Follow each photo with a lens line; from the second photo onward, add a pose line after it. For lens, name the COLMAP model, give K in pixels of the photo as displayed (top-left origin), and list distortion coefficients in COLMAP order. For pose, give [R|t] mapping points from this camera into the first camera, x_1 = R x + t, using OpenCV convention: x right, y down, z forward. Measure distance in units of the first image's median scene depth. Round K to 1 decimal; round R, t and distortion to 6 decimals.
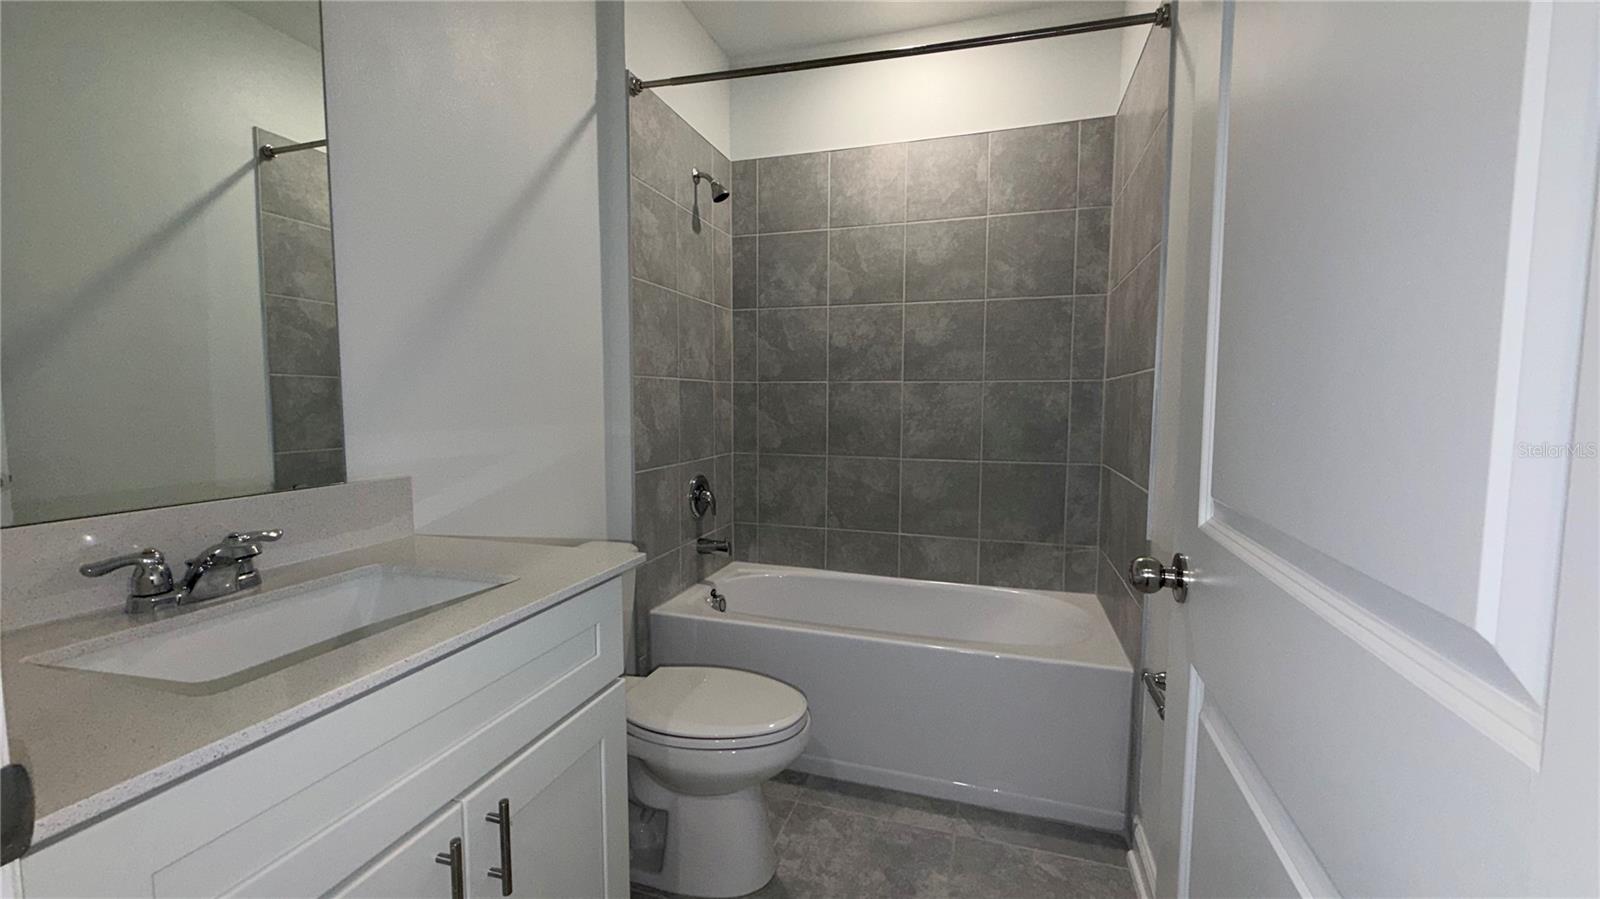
lens RADIAL K [[633.5, 0, 795.9], [0, 633.5, 449.7], [0, 0, 1]] dist [-0.005776, 0.000616]
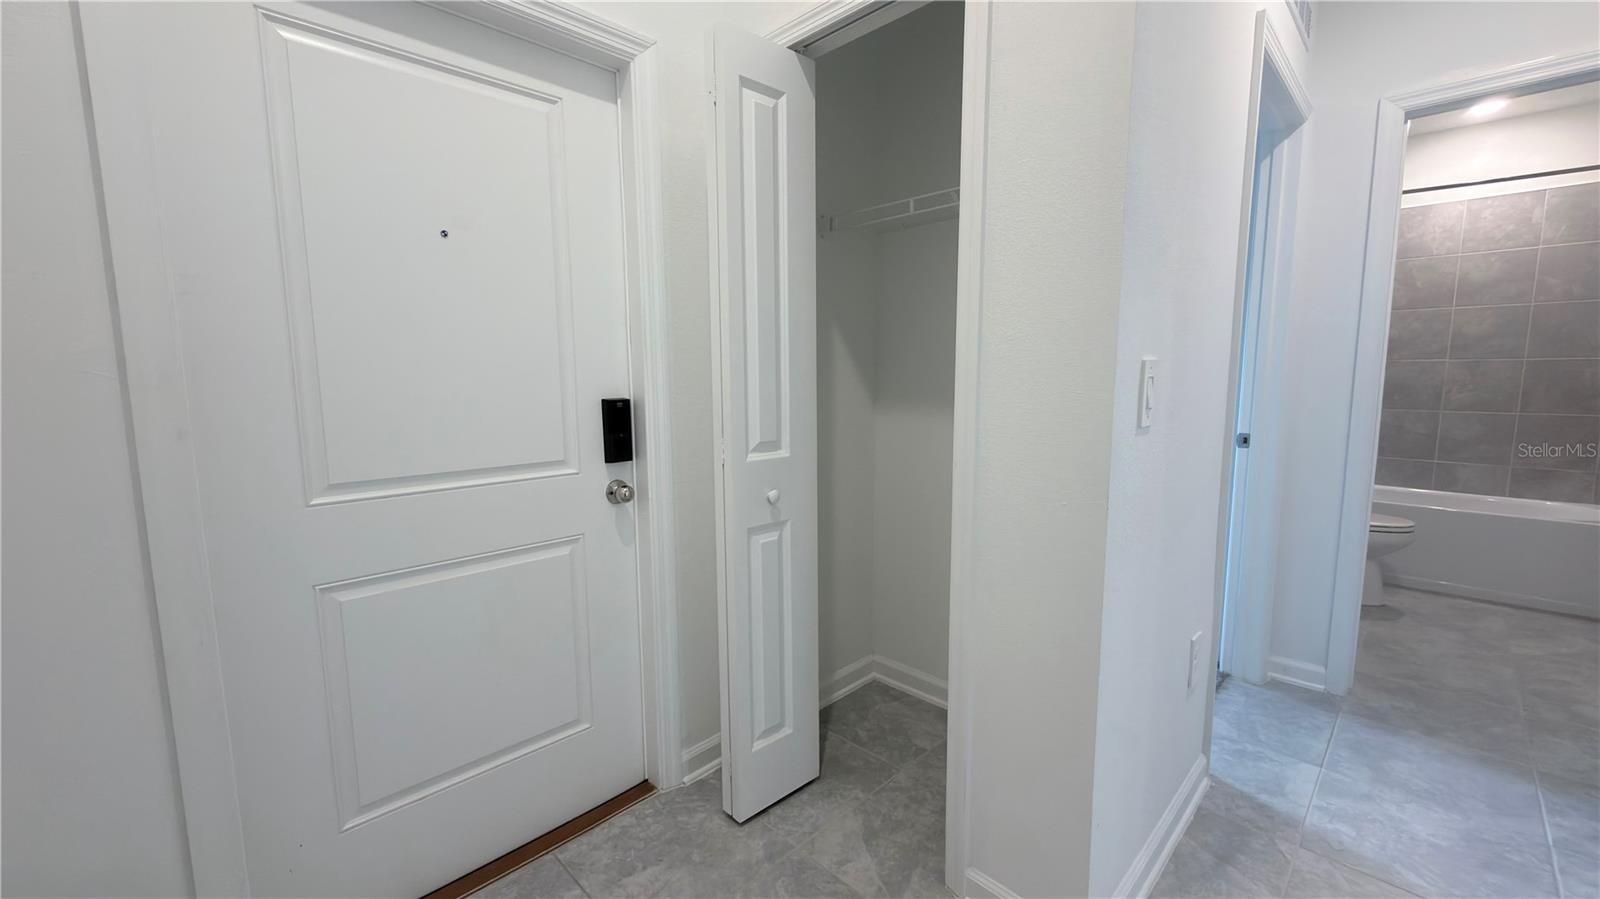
lens RADIAL K [[633.5, 0, 793.8], [0, 633.5, 451.6], [0, 0, 1]] dist [-0.005776, 0.000616]
pose [[0.885263, 0.048124, -0.462594, -0.518029], [-0.025766, 0.998179, 0.054534, 0.070818], [0.464376, -0.036358, 0.884891, -1.086186]]
